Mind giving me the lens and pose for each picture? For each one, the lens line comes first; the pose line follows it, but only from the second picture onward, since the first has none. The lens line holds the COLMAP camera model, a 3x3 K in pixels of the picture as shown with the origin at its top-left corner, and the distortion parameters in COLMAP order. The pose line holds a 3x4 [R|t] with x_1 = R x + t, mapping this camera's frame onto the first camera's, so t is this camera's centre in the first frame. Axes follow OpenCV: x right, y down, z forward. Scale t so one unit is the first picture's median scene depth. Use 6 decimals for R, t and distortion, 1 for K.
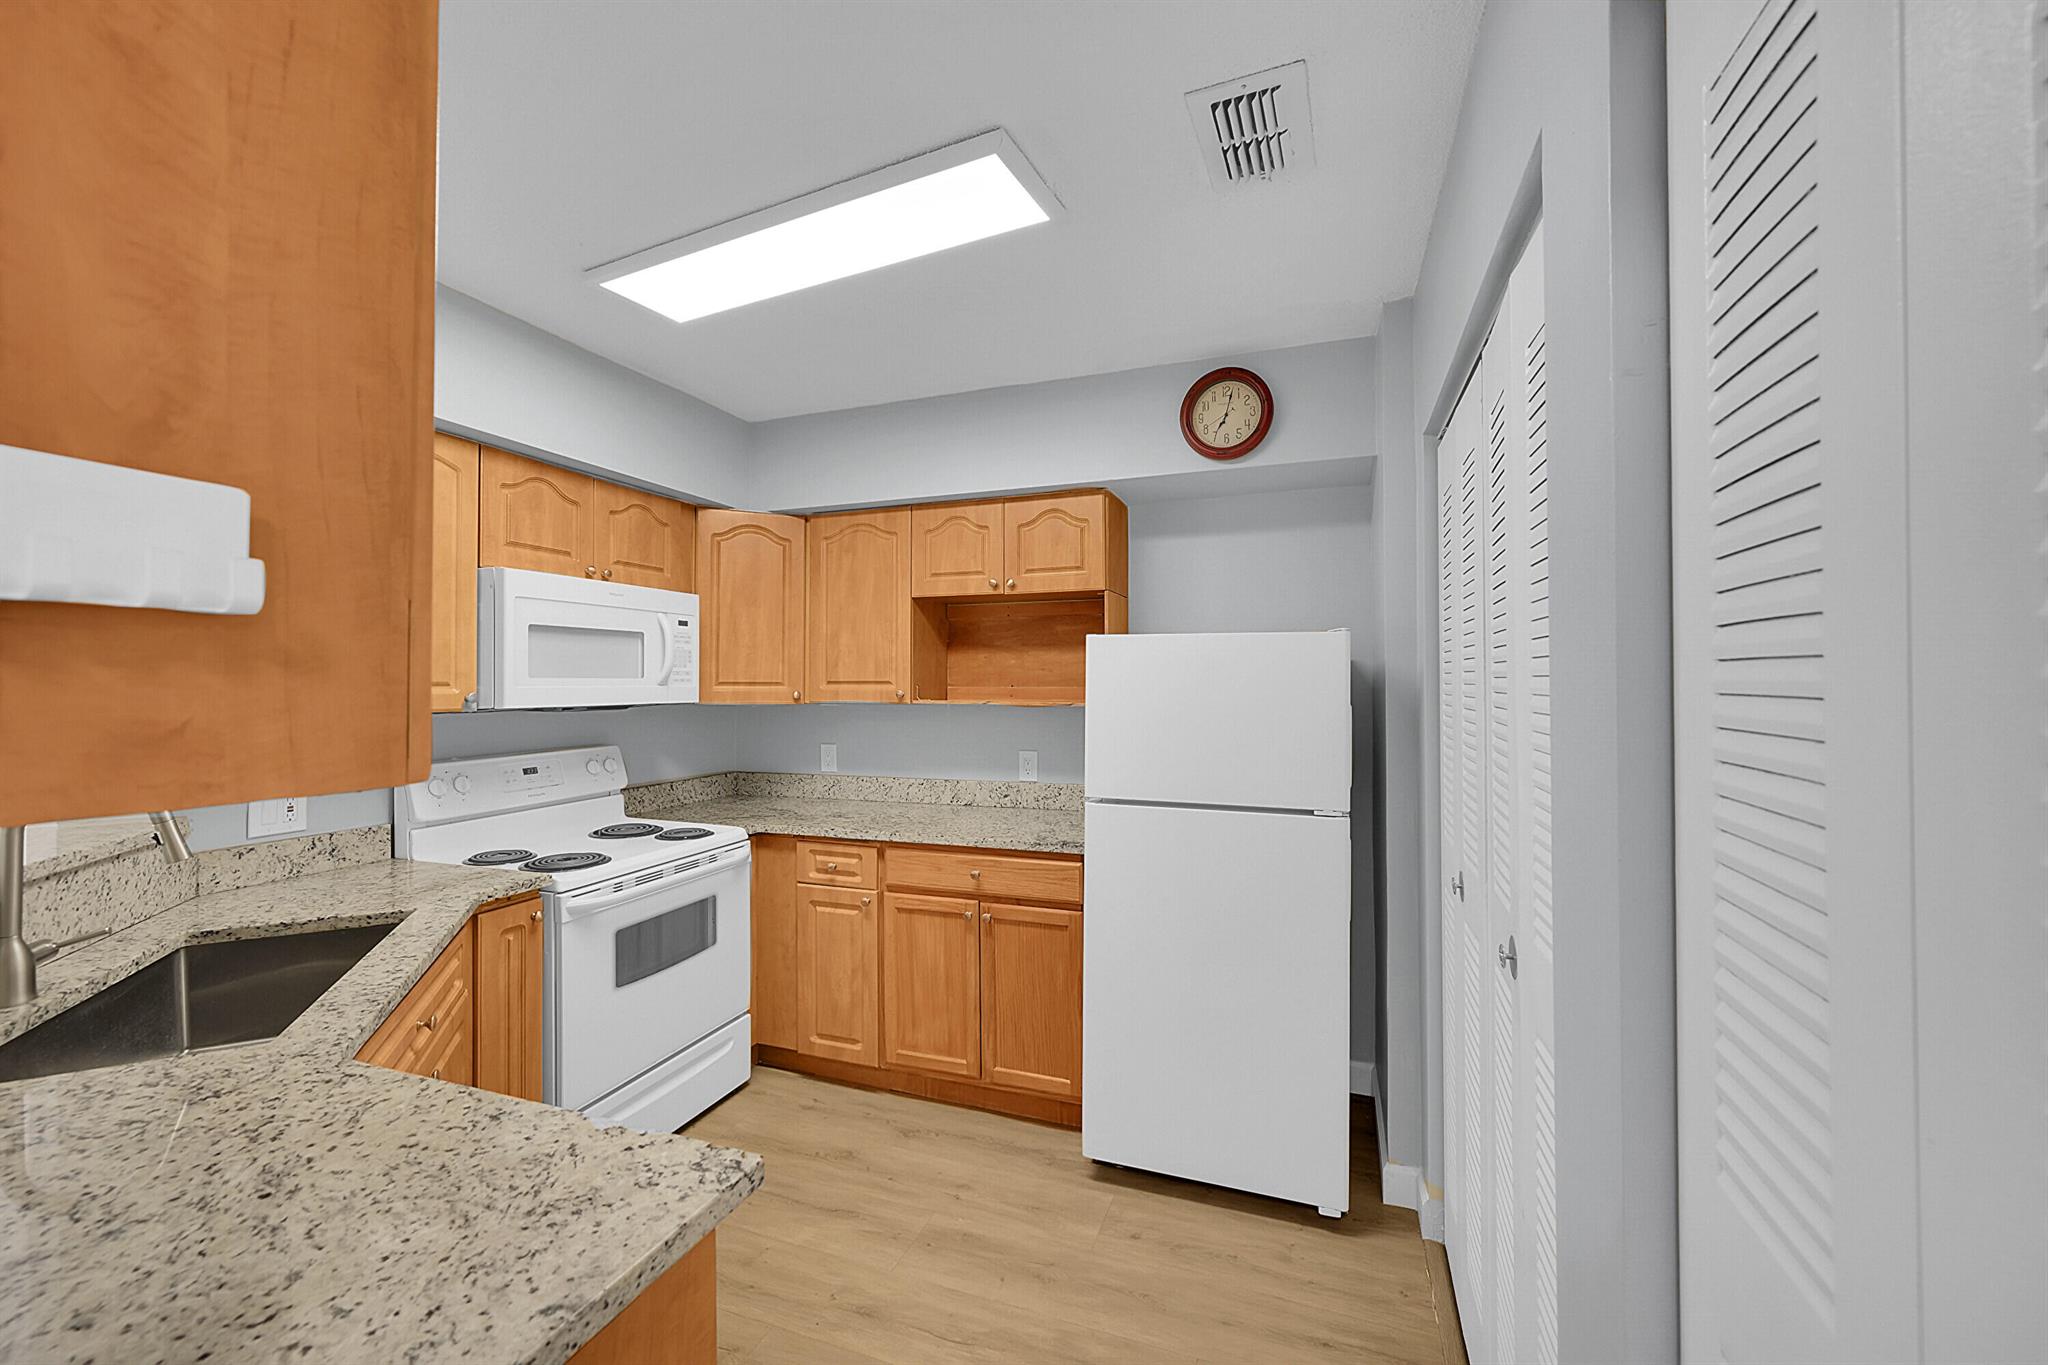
lens RADIAL K [[804.6, 0, 1027.8], [0, 804.6, 678.7], [0, 0, 1]] dist [-0.000840, 0.000290]
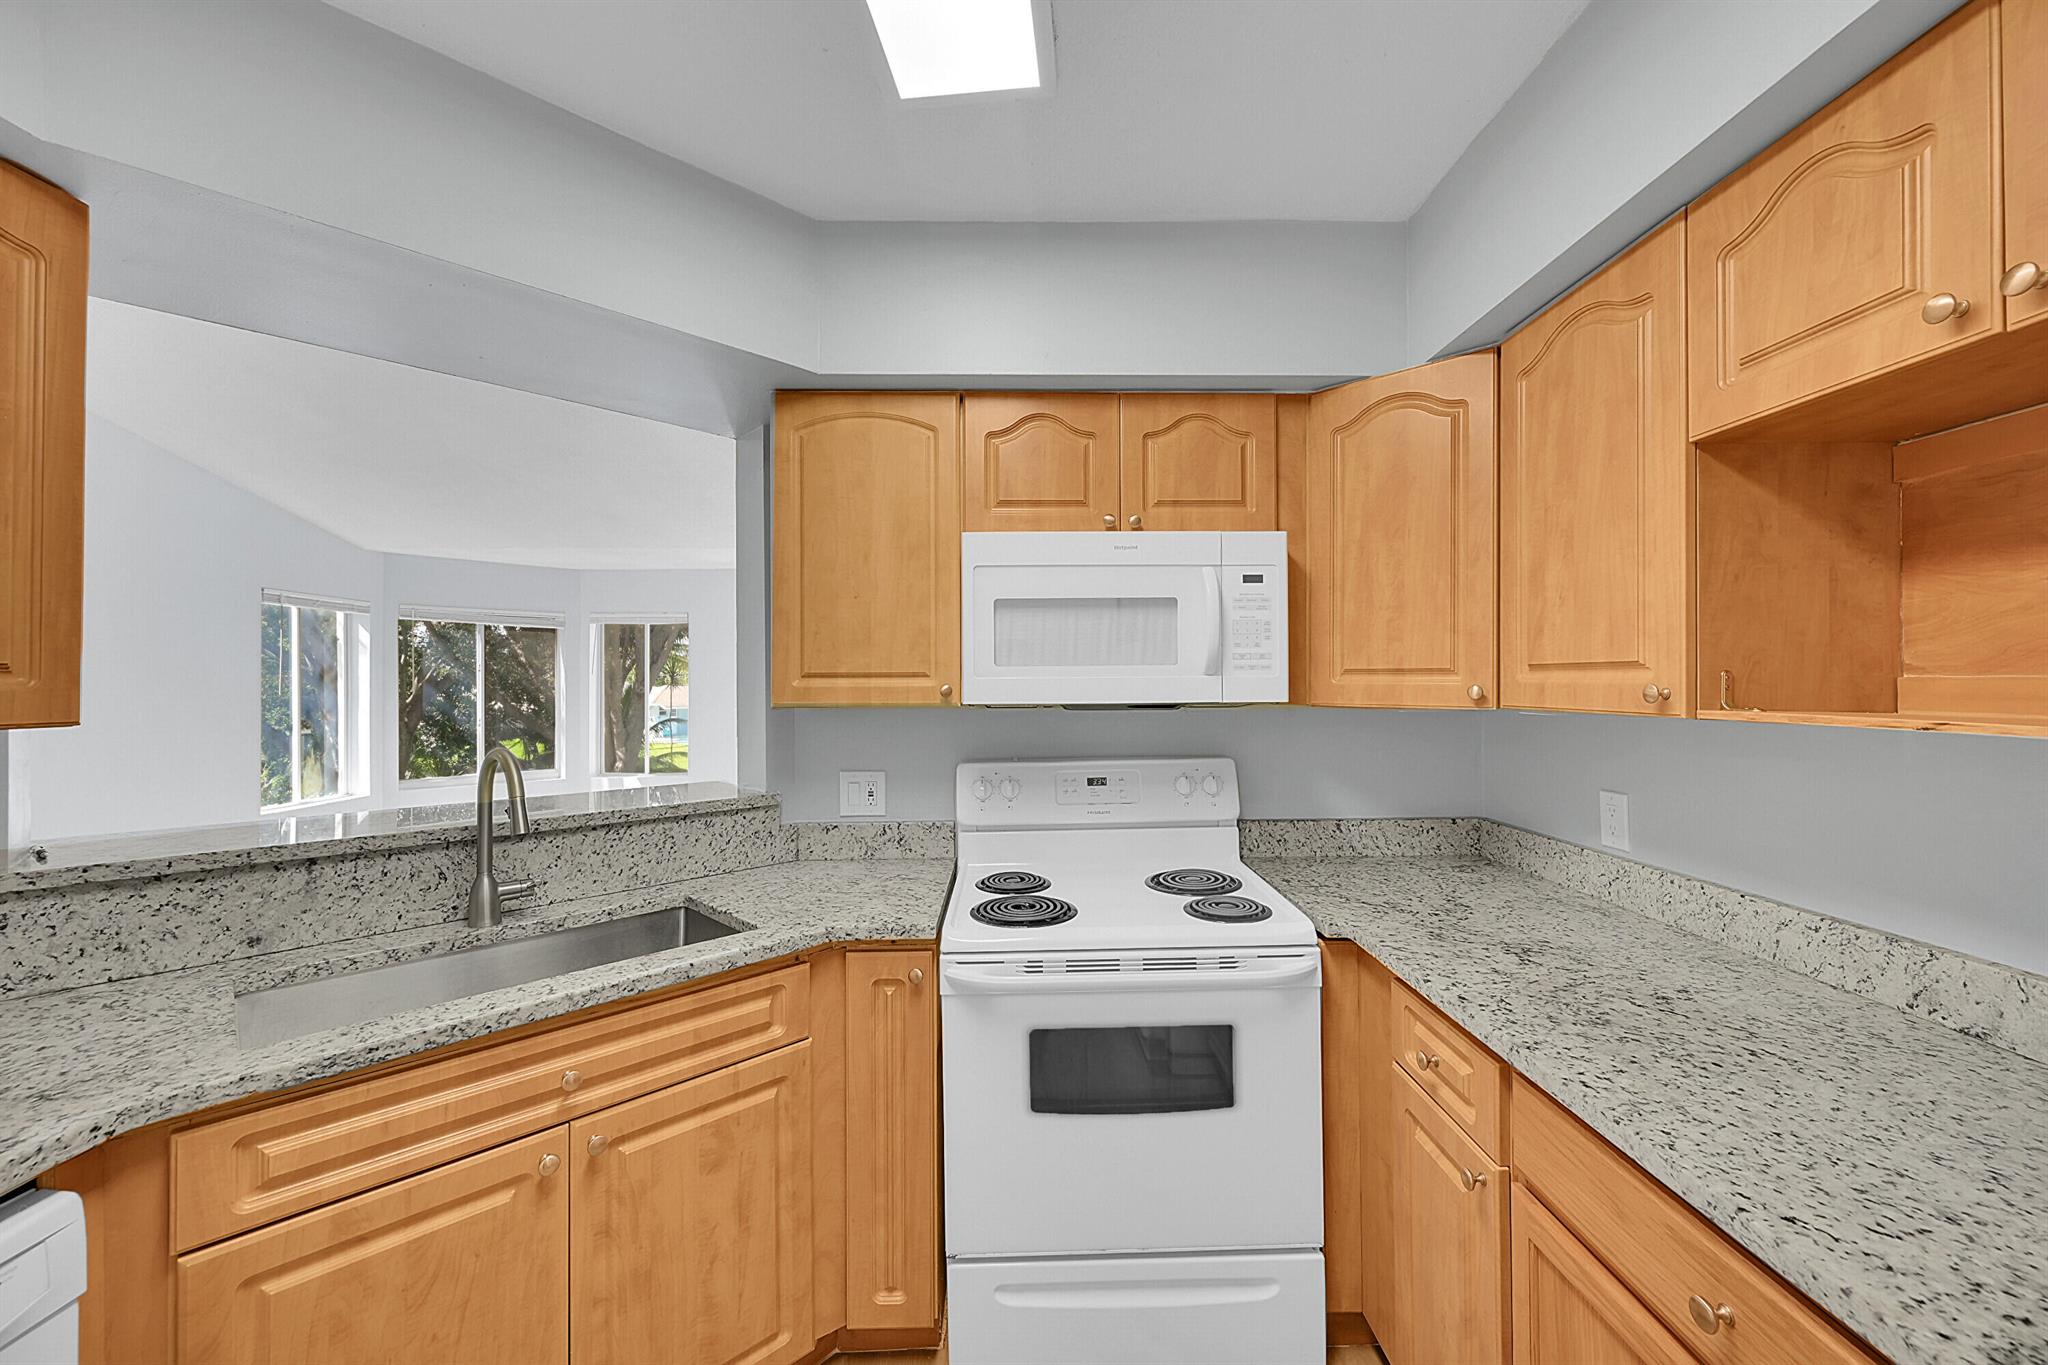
lens RADIAL K [[804.6, 0, 1030.1], [0, 804.6, 675.9], [0, 0, 1]] dist [-0.000840, 0.000290]
pose [[0.358278, -0.007191, -0.933587, 0.112220], [0.009926, 0.999943, -0.003893, 0.010121], [0.933562, -0.007872, 0.358329, 0.625152]]
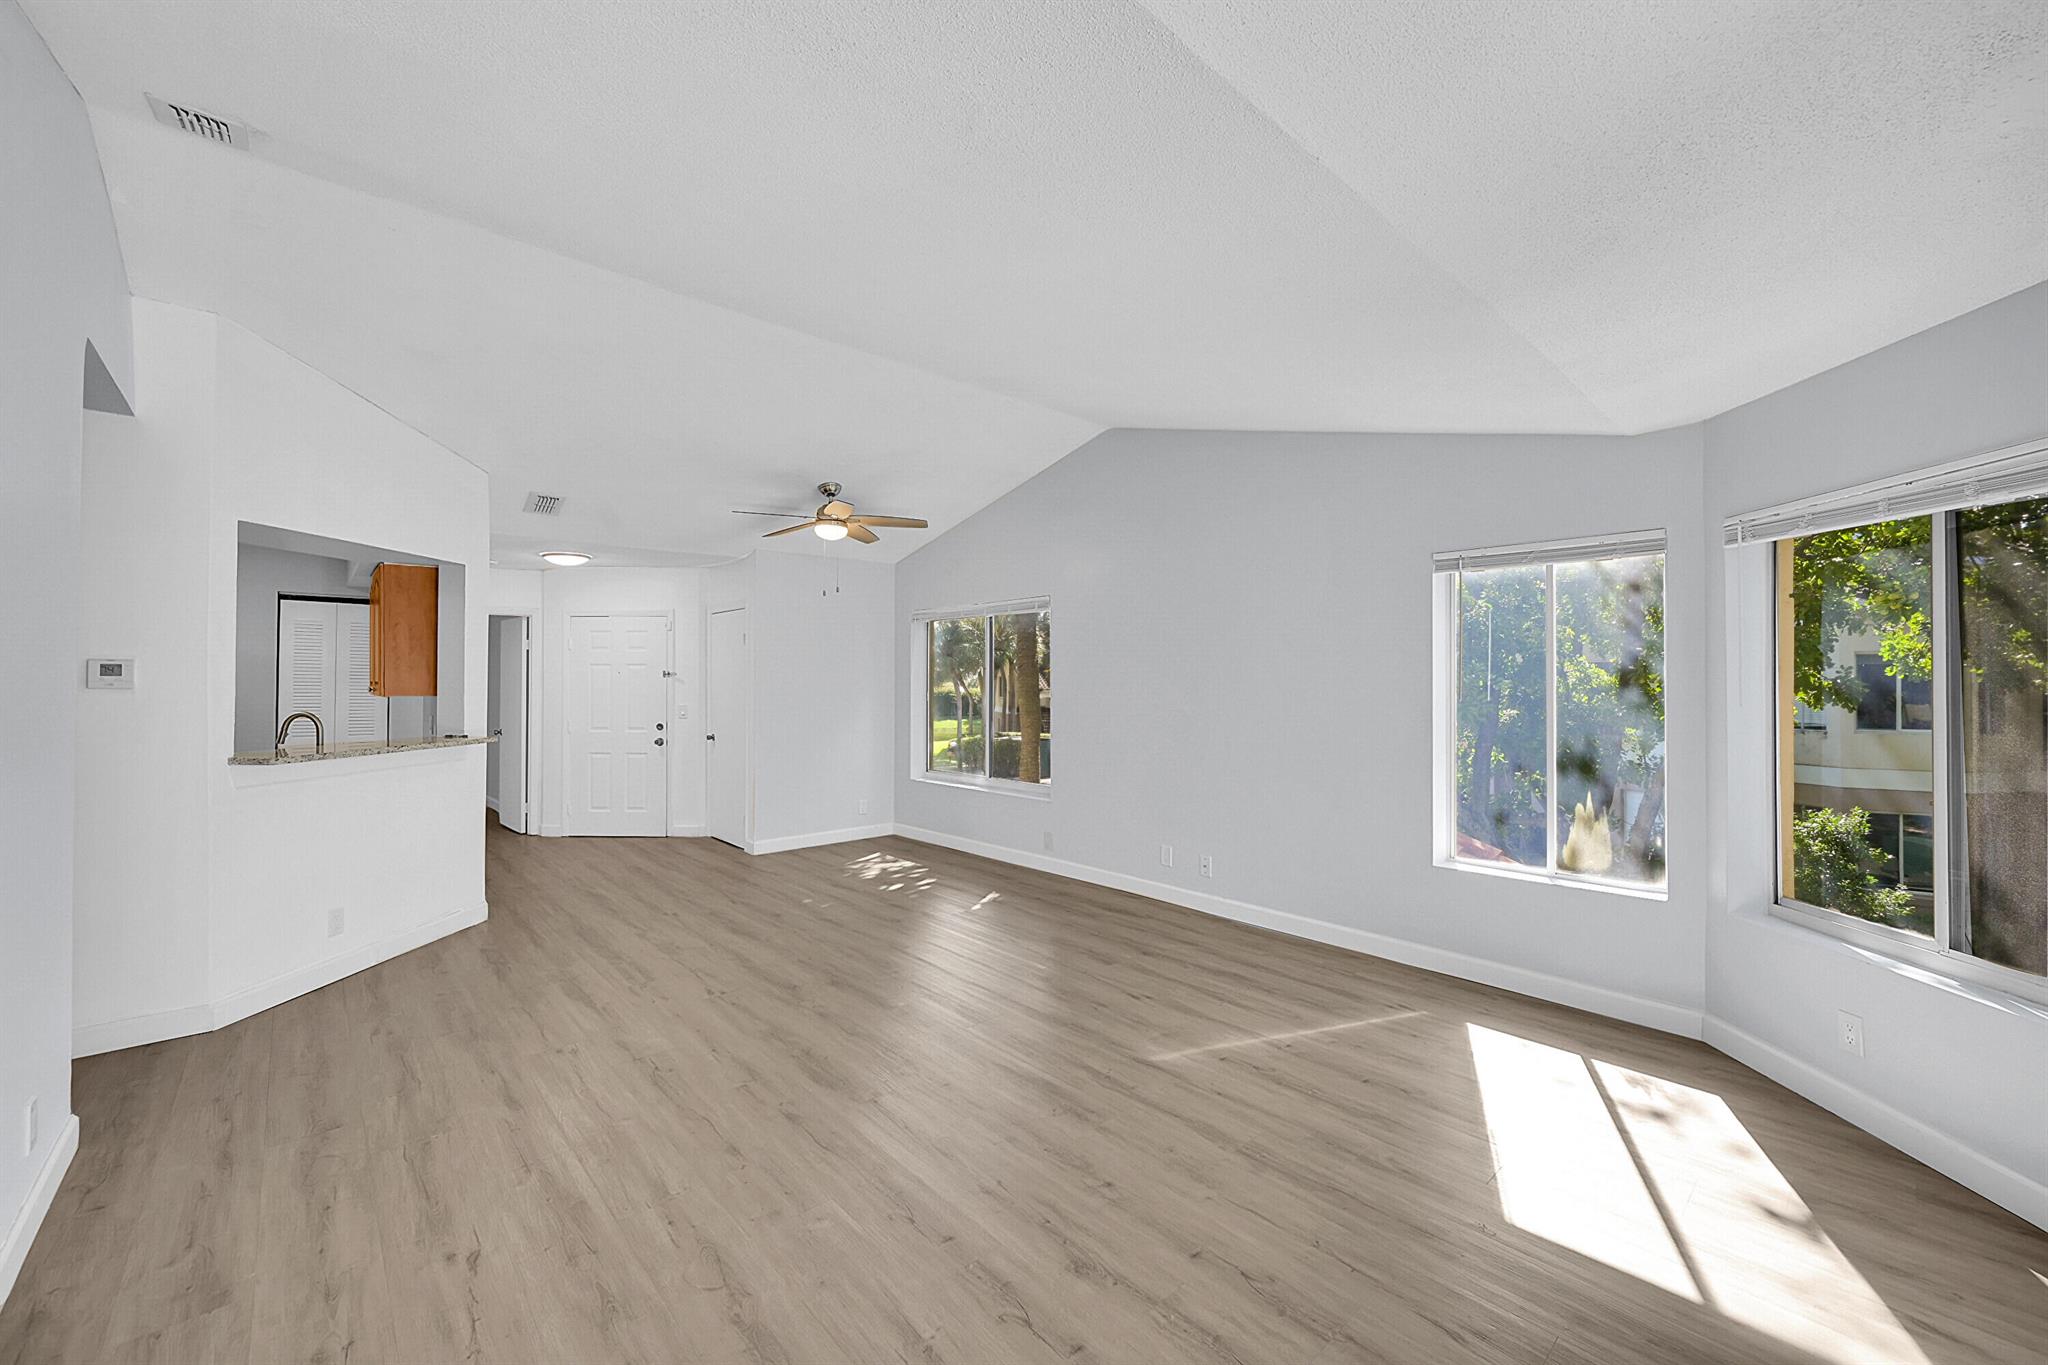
lens RADIAL K [[804.6, 0, 1032.3], [0, 804.6, 682.5], [0, 0, 1]] dist [-0.000840, 0.000290]
pose [[-0.888883, 0.003524, 0.458122, -2.378364], [-0.002098, 0.999929, -0.011763, 0.017205], [-0.458130, -0.011417, -0.888812, 1.158047]]
